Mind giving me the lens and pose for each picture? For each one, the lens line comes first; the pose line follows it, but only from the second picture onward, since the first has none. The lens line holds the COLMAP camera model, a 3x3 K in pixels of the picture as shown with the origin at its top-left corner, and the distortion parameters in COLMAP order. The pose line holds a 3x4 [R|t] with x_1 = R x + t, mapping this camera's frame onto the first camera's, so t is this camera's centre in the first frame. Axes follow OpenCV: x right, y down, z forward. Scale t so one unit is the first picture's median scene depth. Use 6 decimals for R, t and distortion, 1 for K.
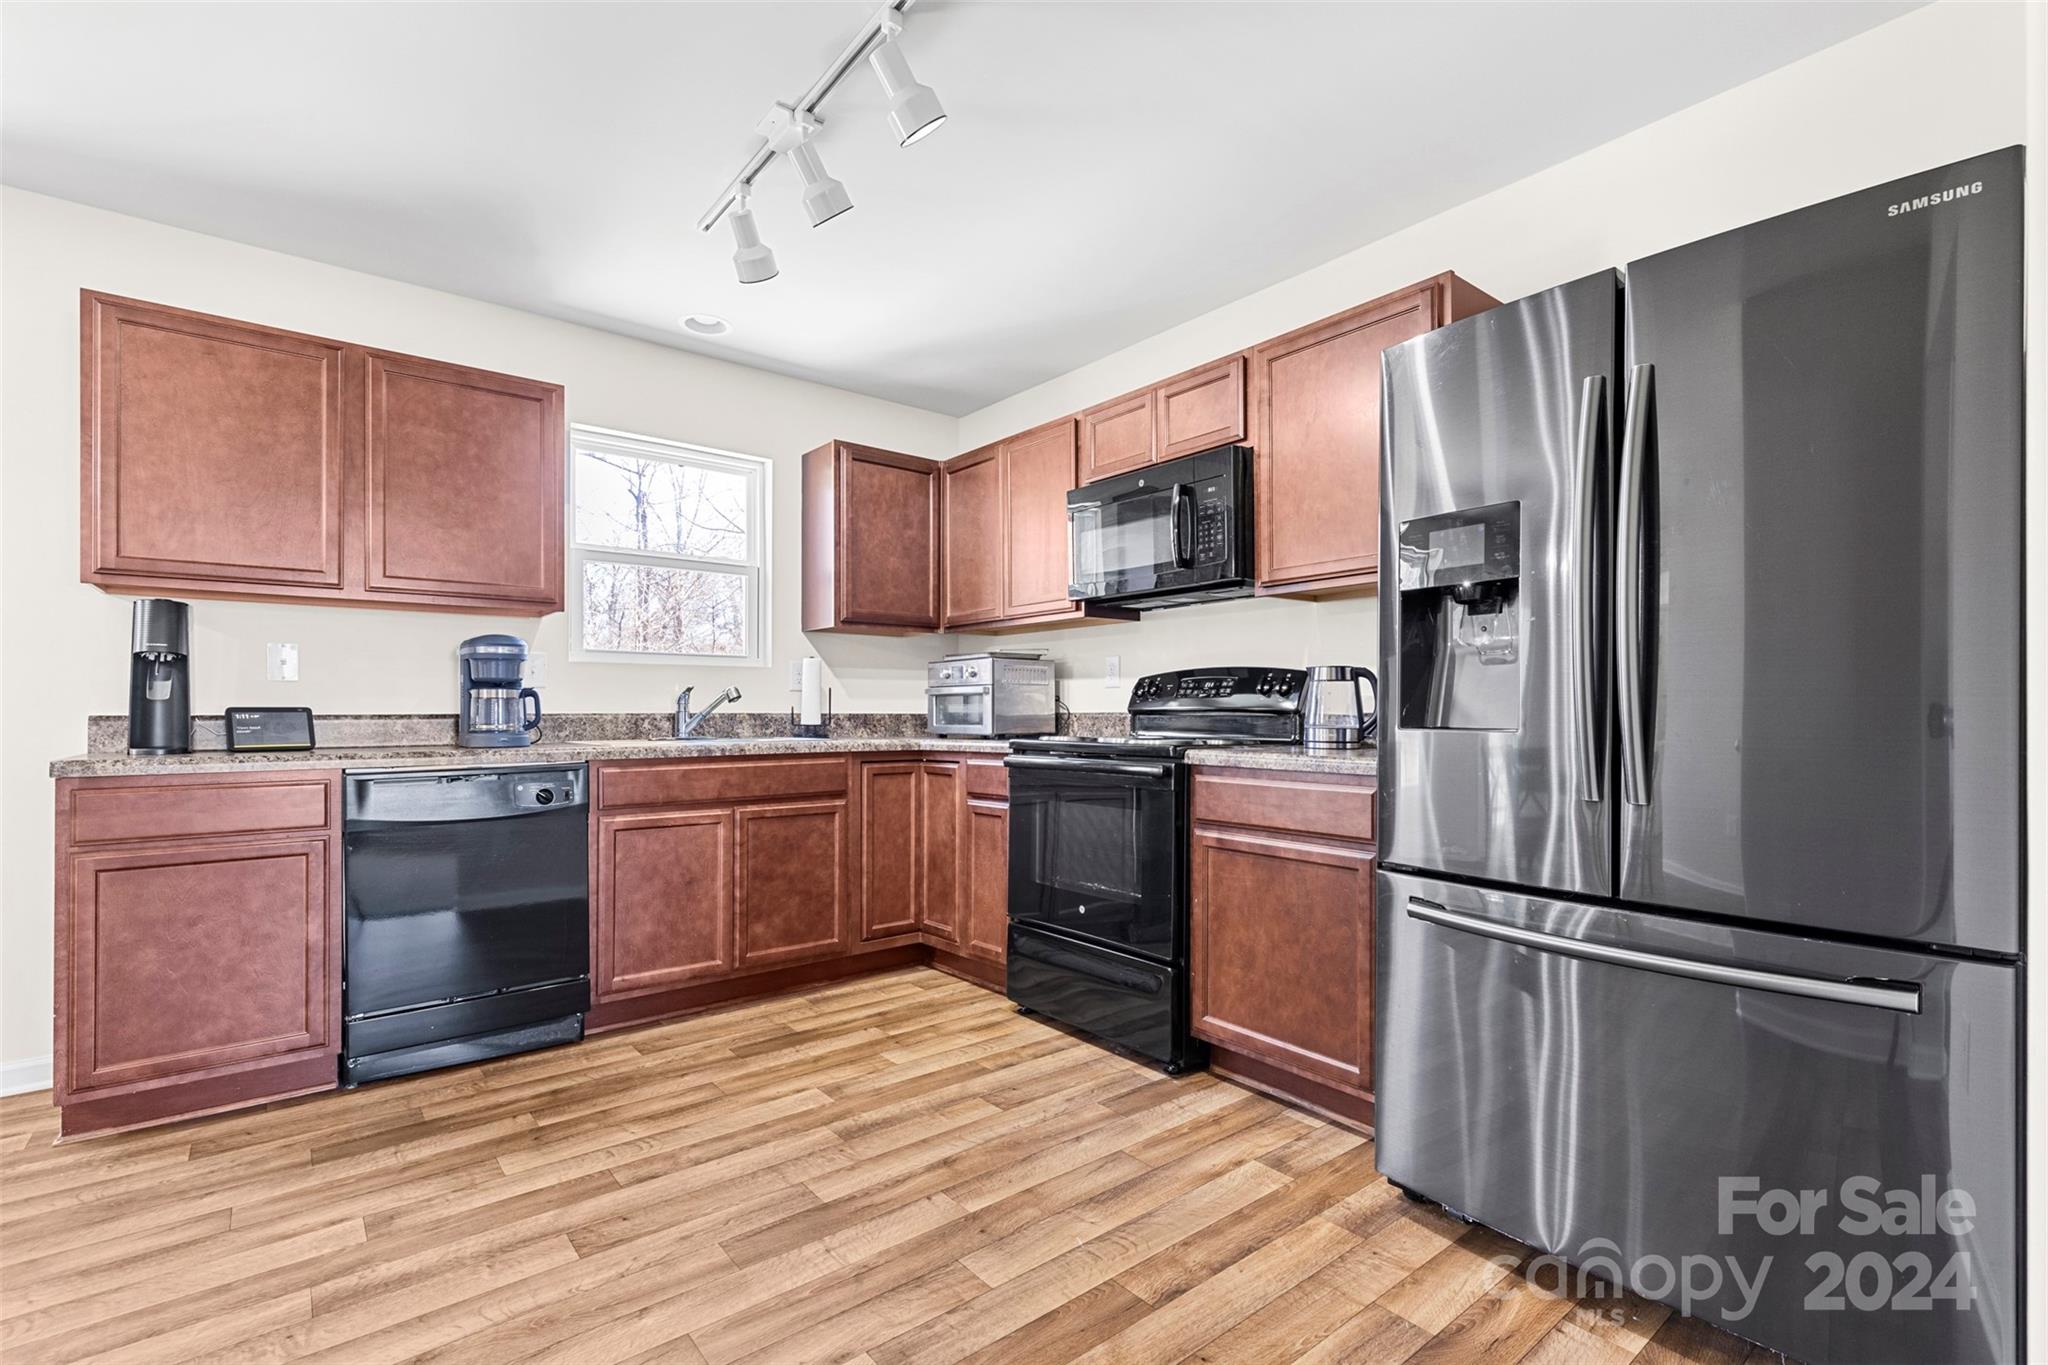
lens RADIAL K [[924.1, 0, 1034.7], [0, 924.1, 713.7], [0, 0, 1]] dist [-0.001433, -0.000135]
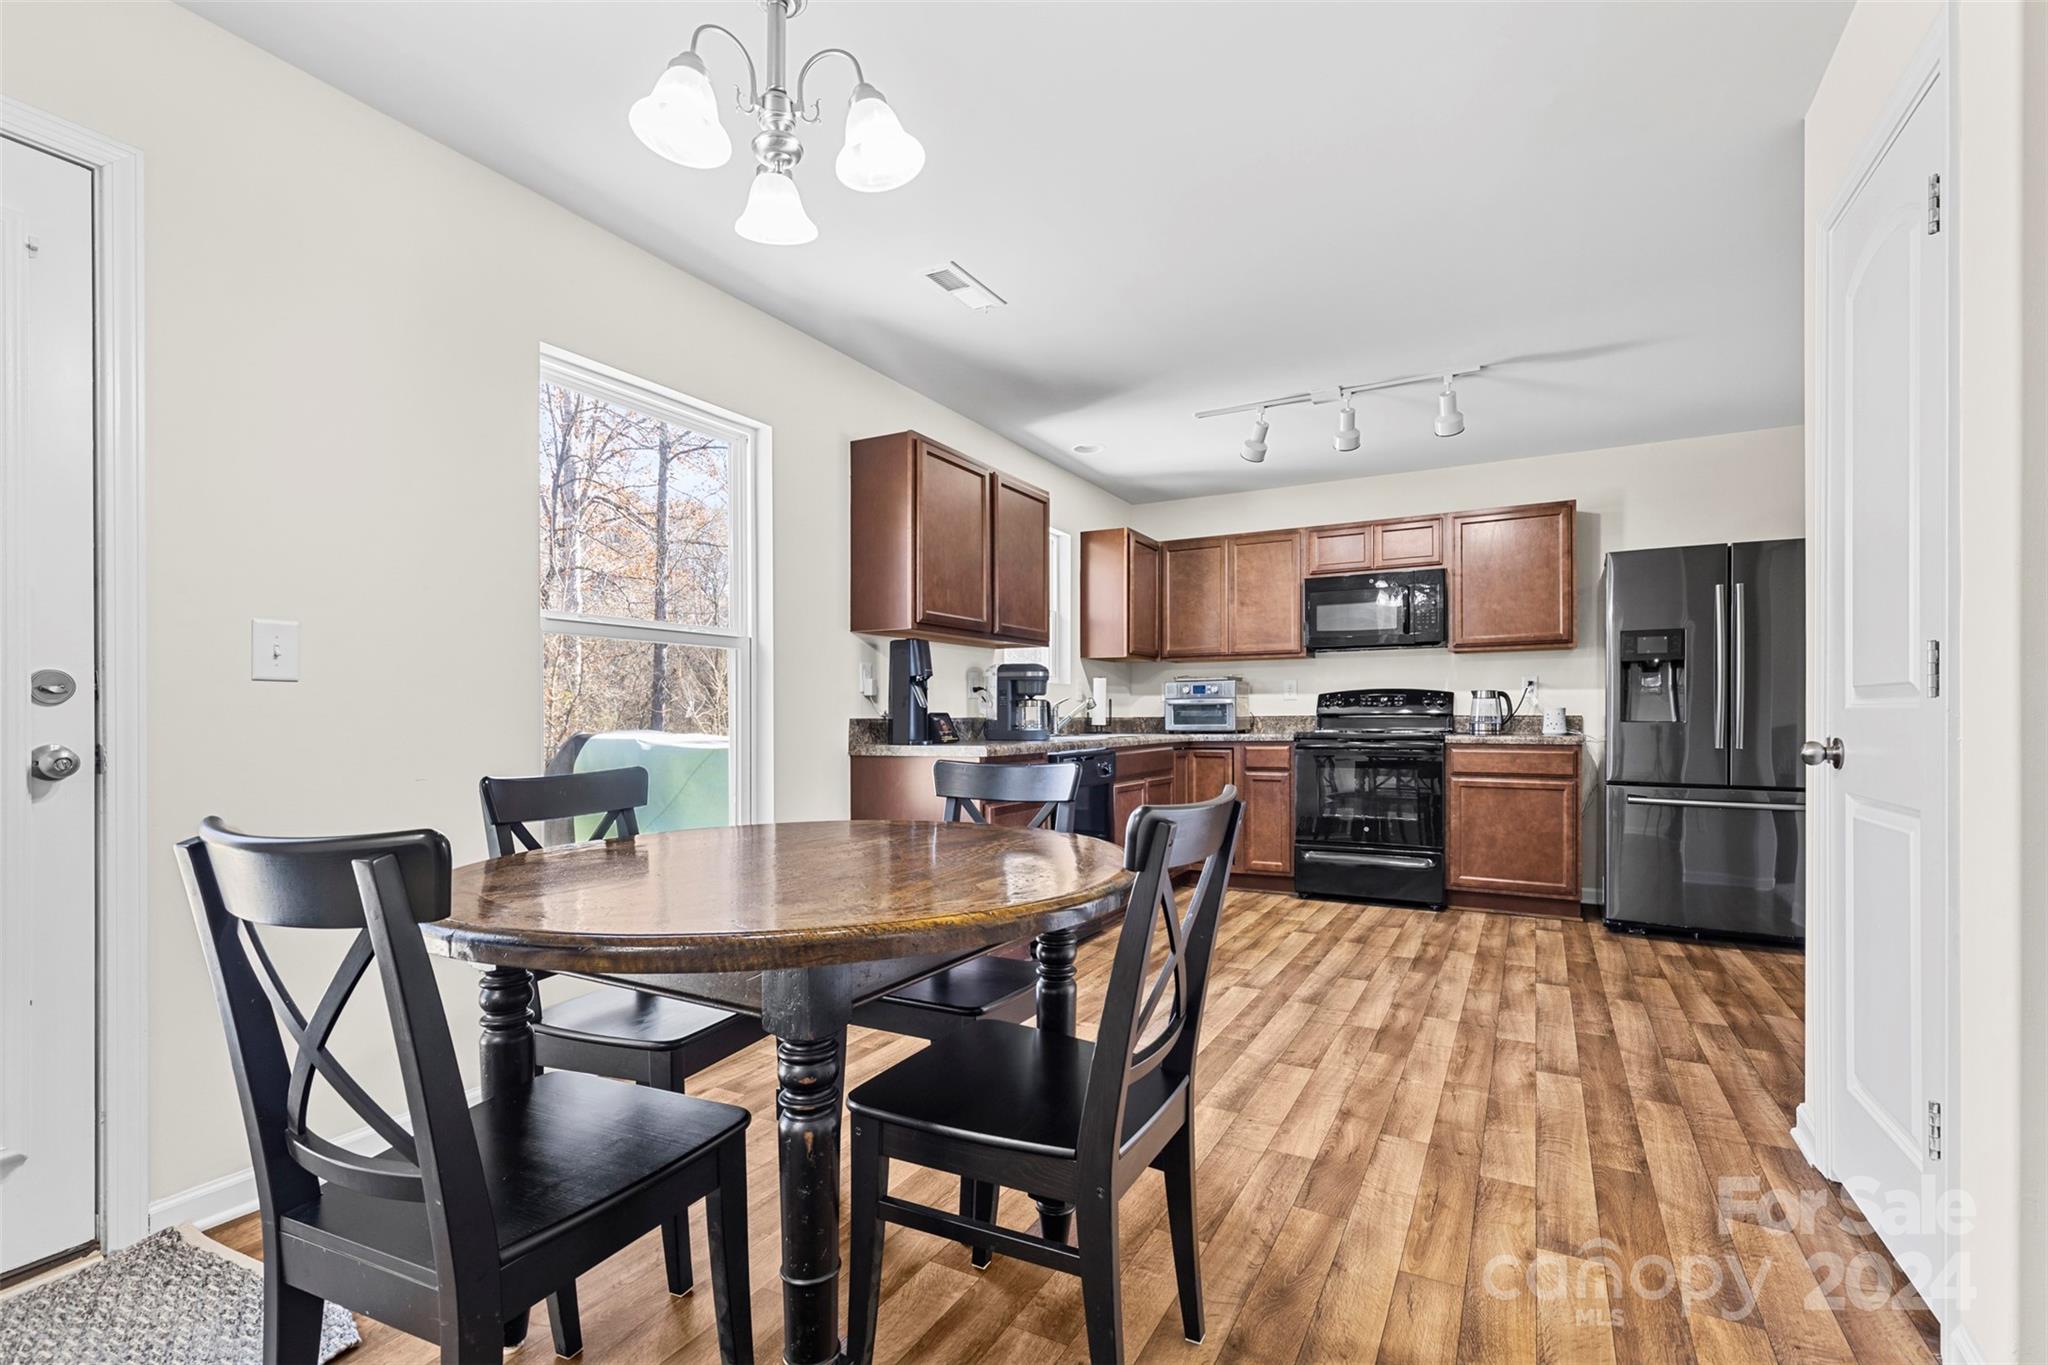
lens RADIAL K [[931.9, 0, 1031.3], [0, 931.9, 718.4], [0, 0, 1]] dist [0.008462, -0.000731]
pose [[0.928870, -0.003943, 0.370384, -1.086619], [0.004795, 0.999988, -0.001380, 0.003327], [-0.370374, 0.003058, 0.928878, -0.361590]]
